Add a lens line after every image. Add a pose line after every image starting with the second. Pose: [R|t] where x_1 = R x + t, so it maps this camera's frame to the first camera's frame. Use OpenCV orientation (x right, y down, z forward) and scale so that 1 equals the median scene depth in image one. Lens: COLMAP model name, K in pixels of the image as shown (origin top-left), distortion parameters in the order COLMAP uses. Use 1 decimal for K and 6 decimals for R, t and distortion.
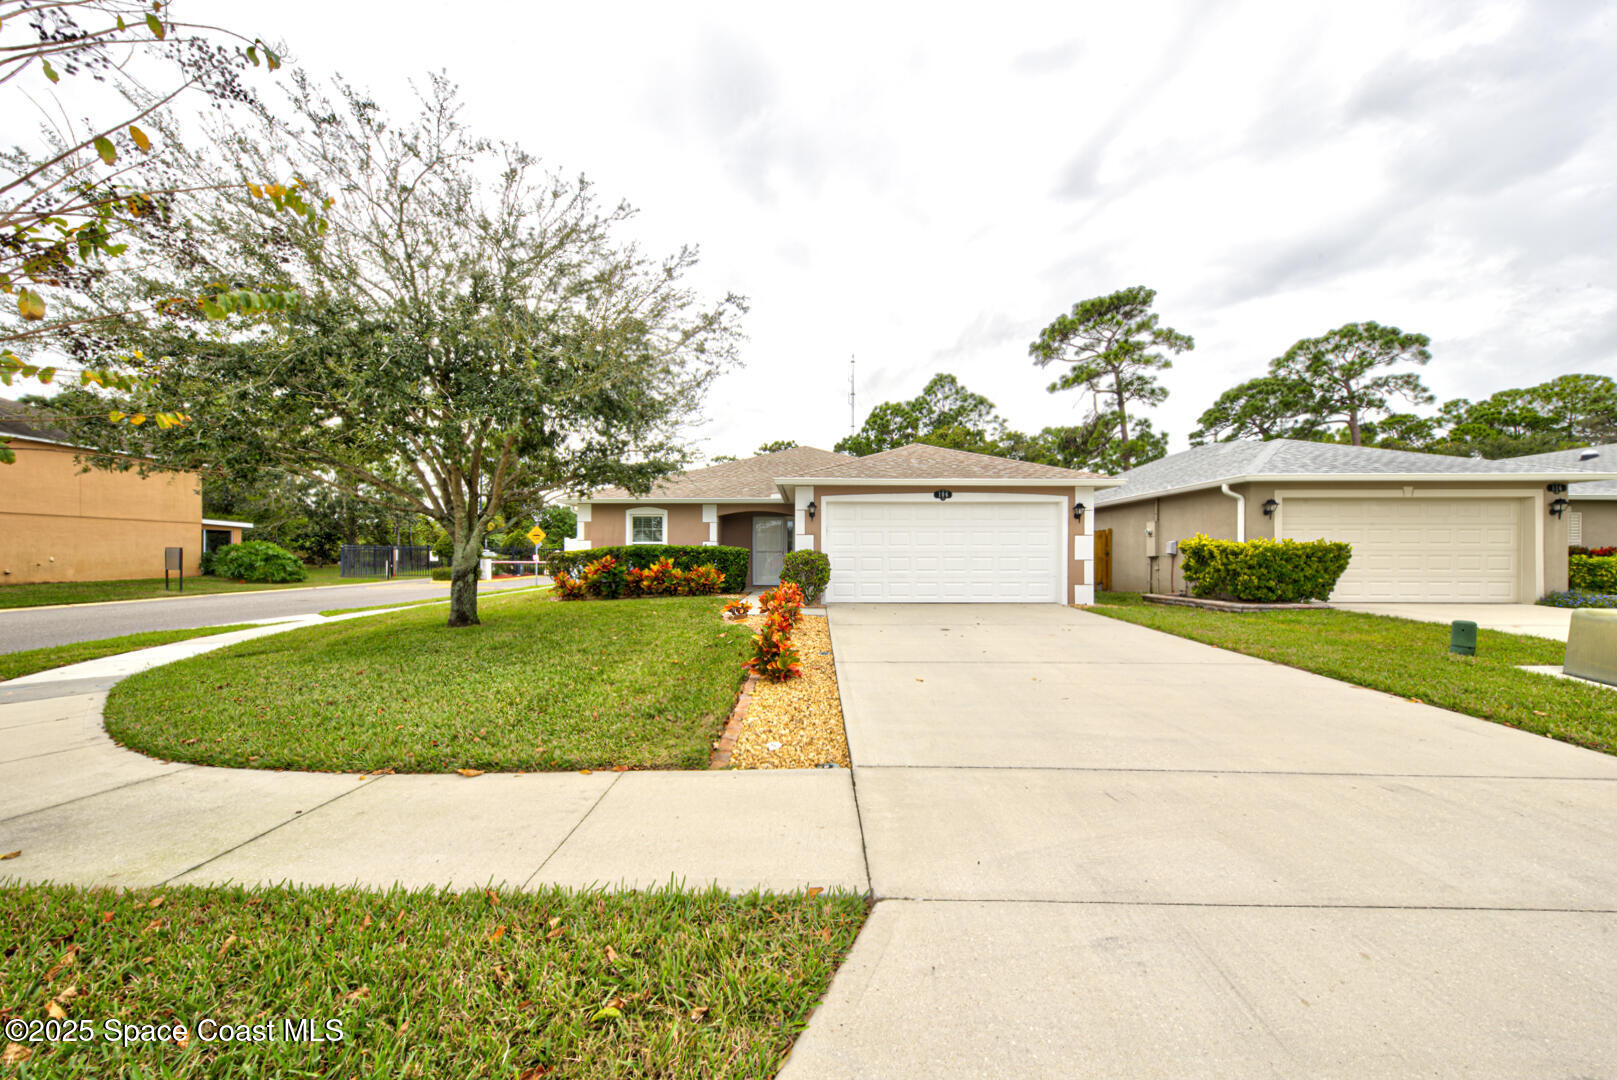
lens RADIAL K [[555.9, 0, 807.4], [0, 555.9, 548.1], [0, 0, 1]] dist [0.017160, 0.000280]
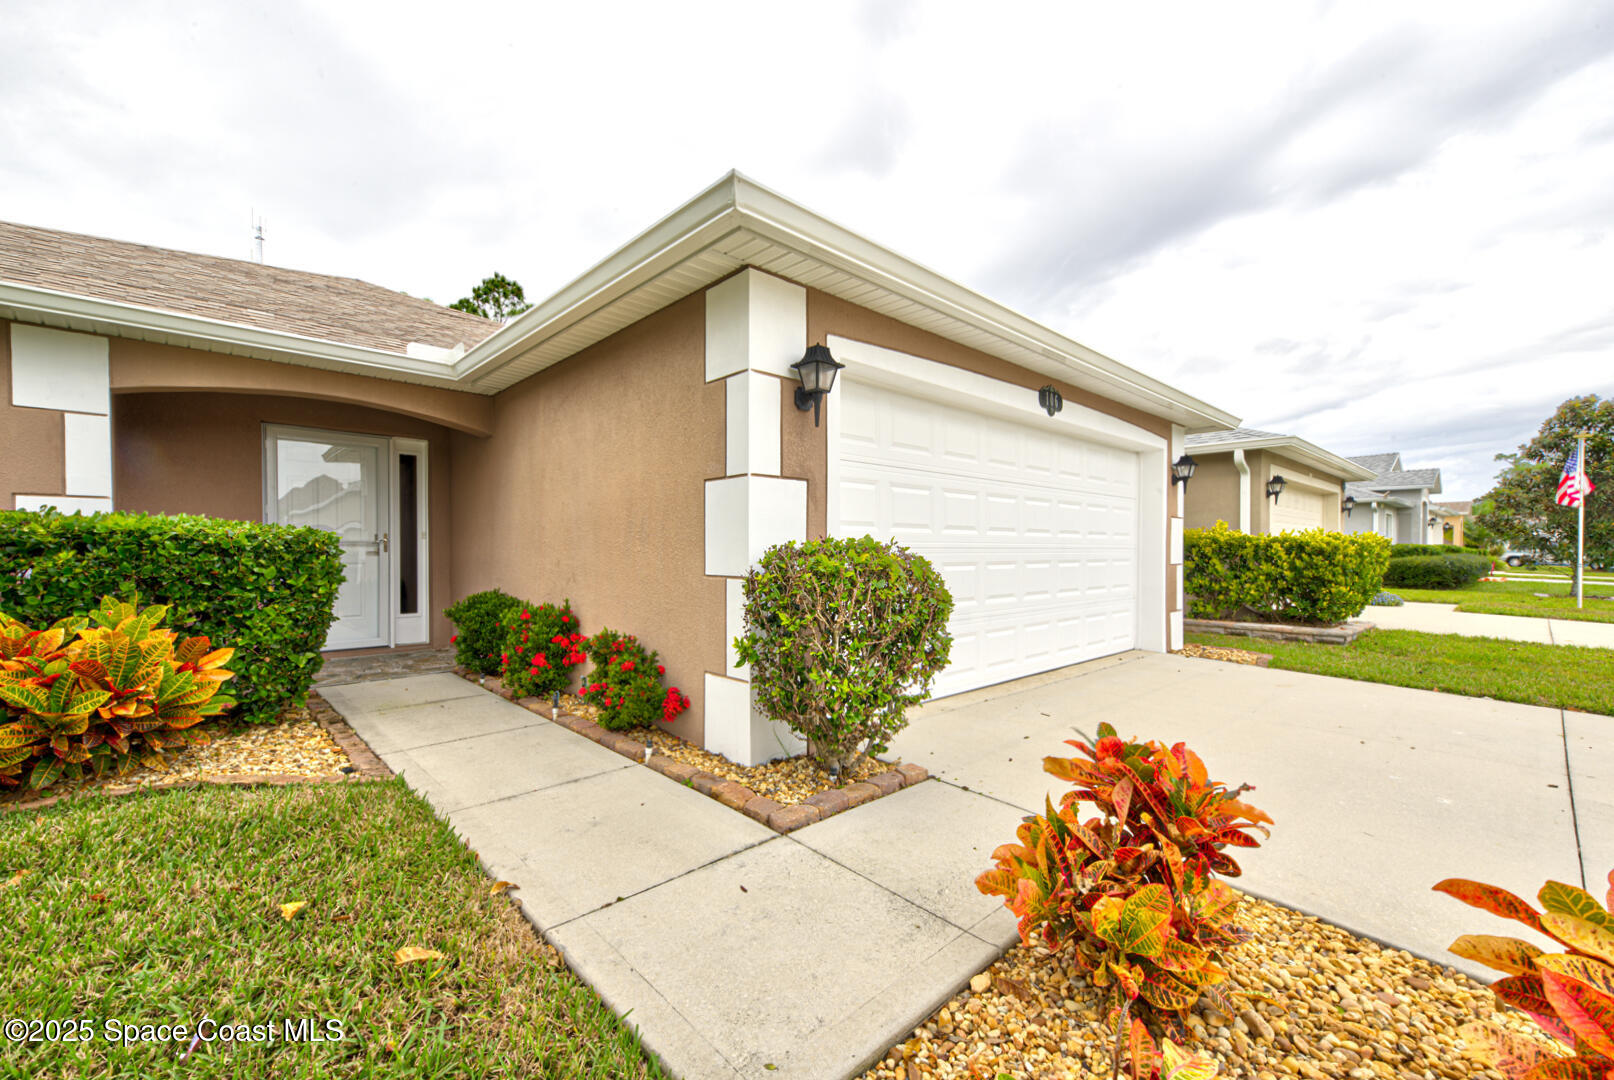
lens RADIAL K [[661.1, 0, 804.9], [0, 661.1, 545.8], [0, 0, 1]] dist [0.013490, -0.000040]
pose [[0.722864, 0.003677, 0.690980, -0.148520], [-0.012891, 0.999884, 0.008165, 0.002385], [-0.690870, -0.014810, 0.722827, 0.593729]]
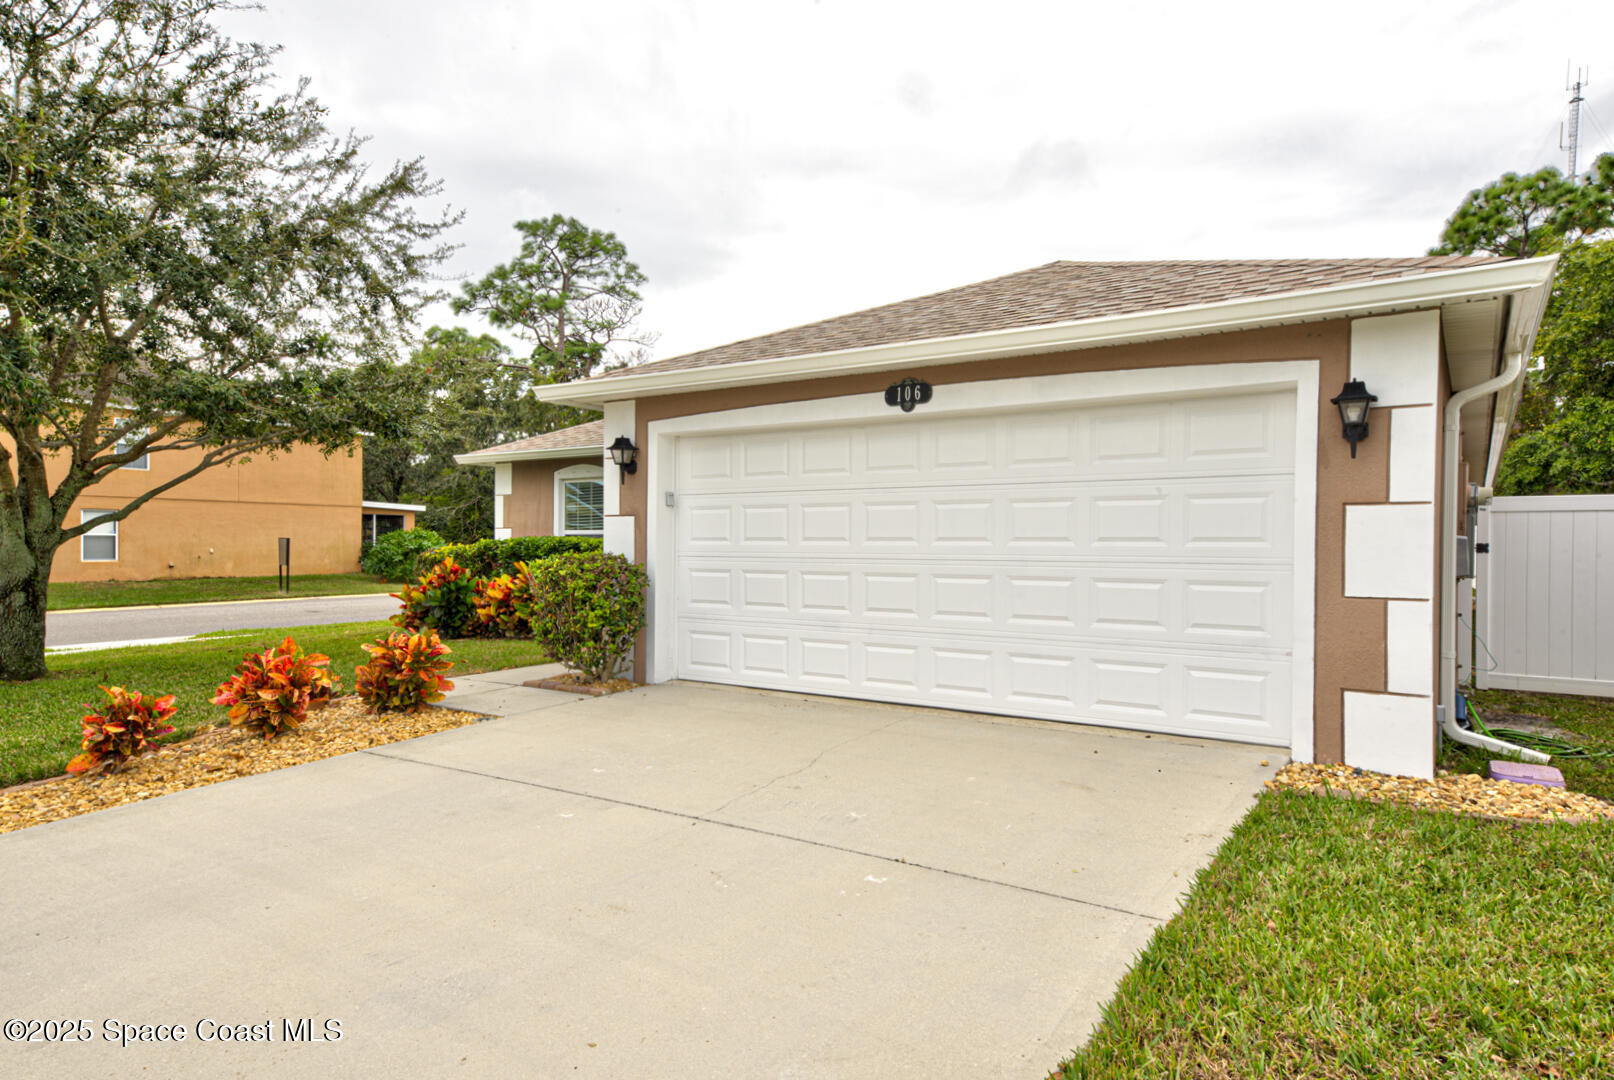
lens RADIAL K [[966.7, 0, 797.8], [0, 966.7, 541.7], [0, 0, 1]] dist [0.038169, 0.007879]
pose [[0.828296, 0.002172, -0.560287, 0.395554], [0.003031, 0.999960, 0.008357, -0.007593], [0.560283, -0.008620, 0.828256, 0.352180]]
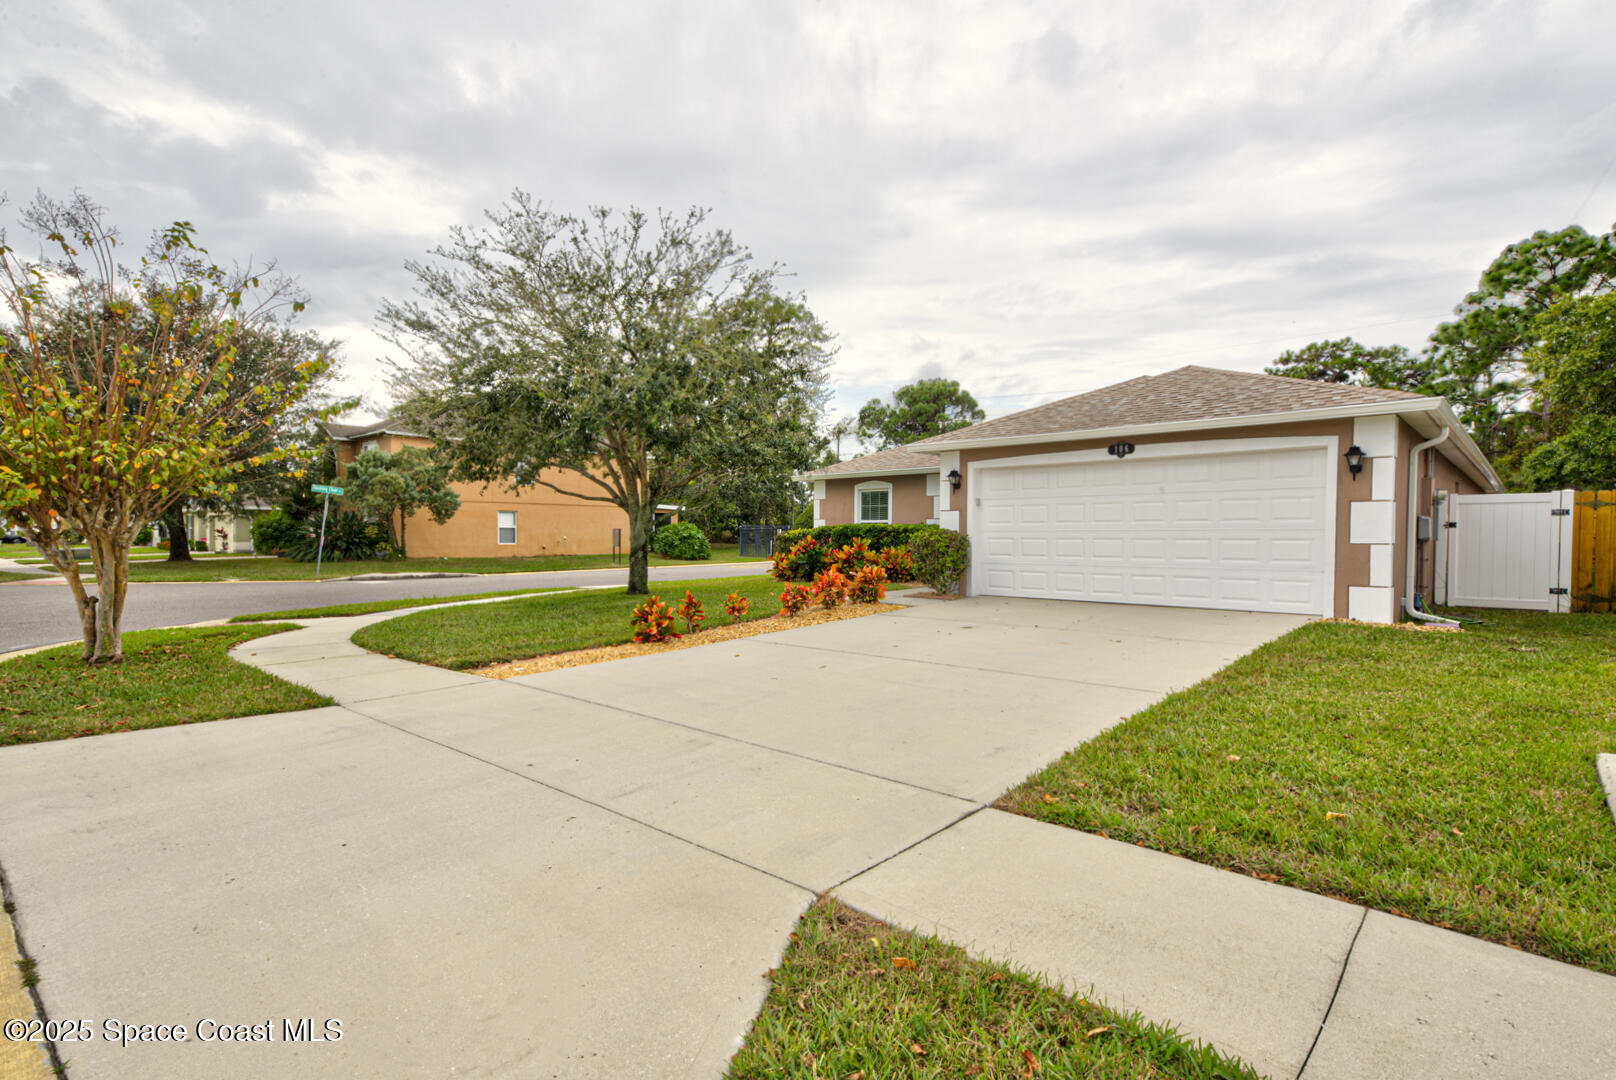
lens RADIAL K [[784.6, 0, 805.0], [0, 784.6, 544.6], [0, 0, 1]] dist [0.042499, -0.001347]
pose [[0.746716, 0.008437, -0.665089, 0.460229], [0.008222, 0.999726, 0.021913, -0.000976], [0.665092, -0.021831, 0.746442, -0.005913]]
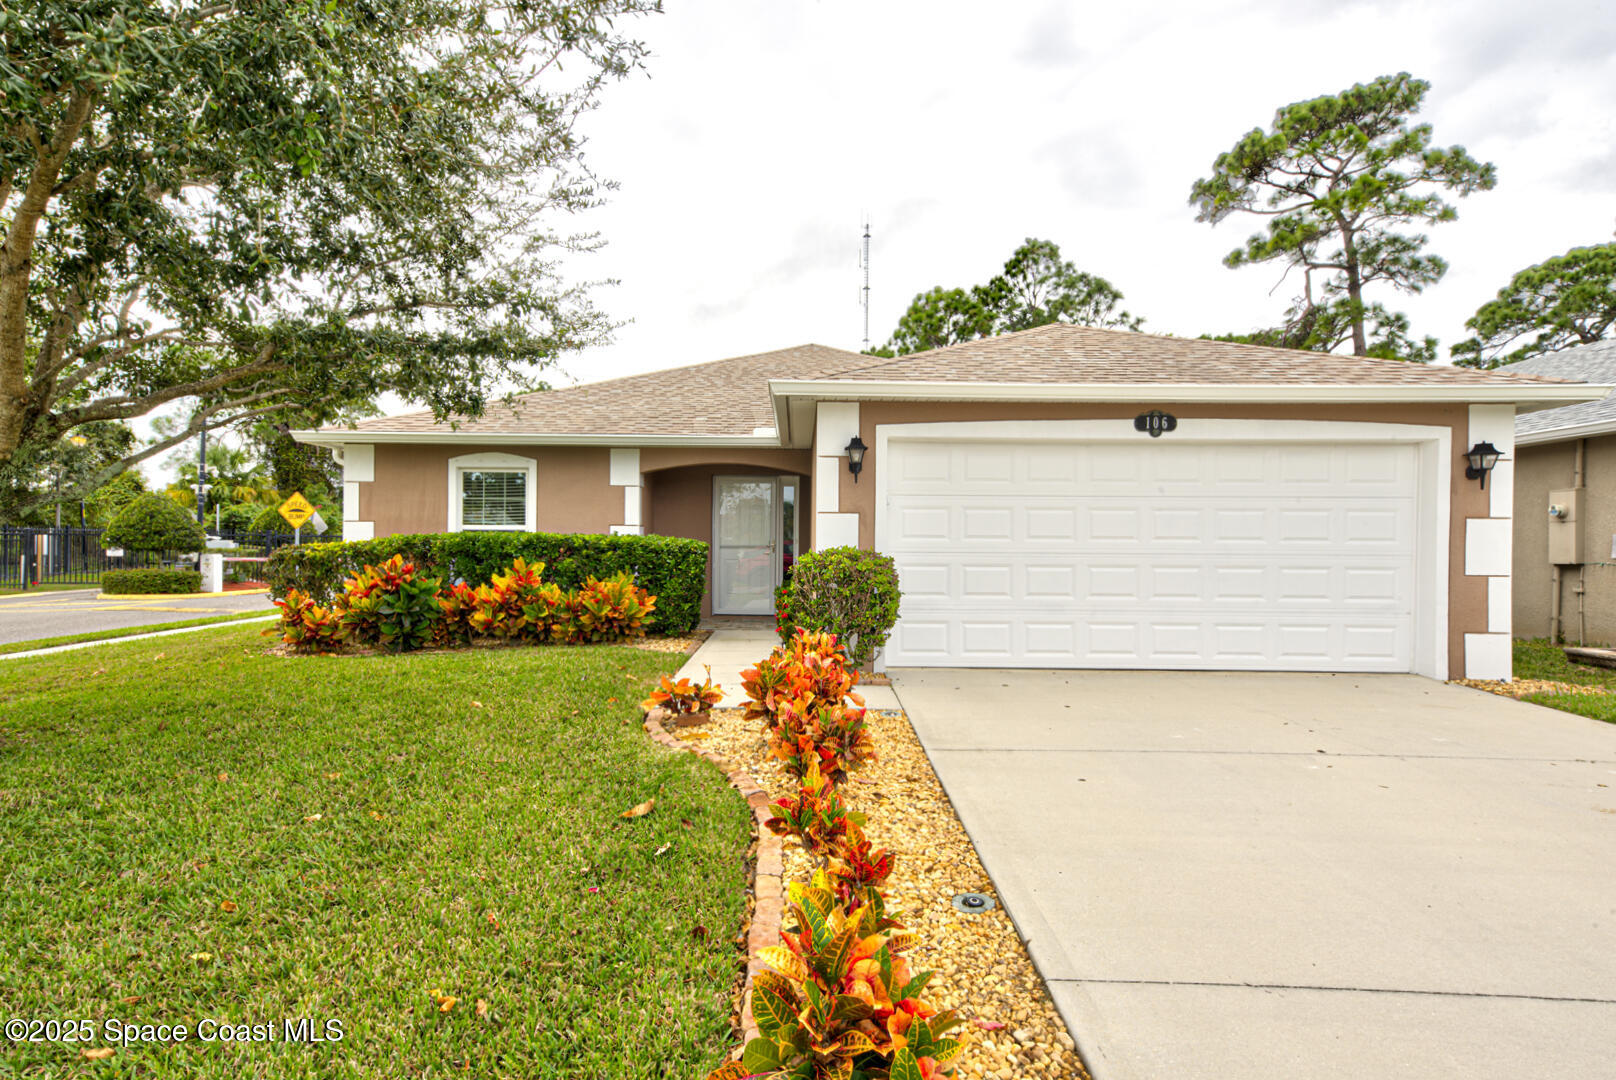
lens RADIAL K [[879.7, 0, 803.6], [0, 879.7, 544.4], [0, 0, 1]] dist [0.052432, -0.000184]
pose [[0.999880, 0.007290, 0.013675, -0.031160], [-0.007434, 0.999917, 0.010503, -0.004832], [-0.013597, -0.010604, 0.999851, 0.233076]]
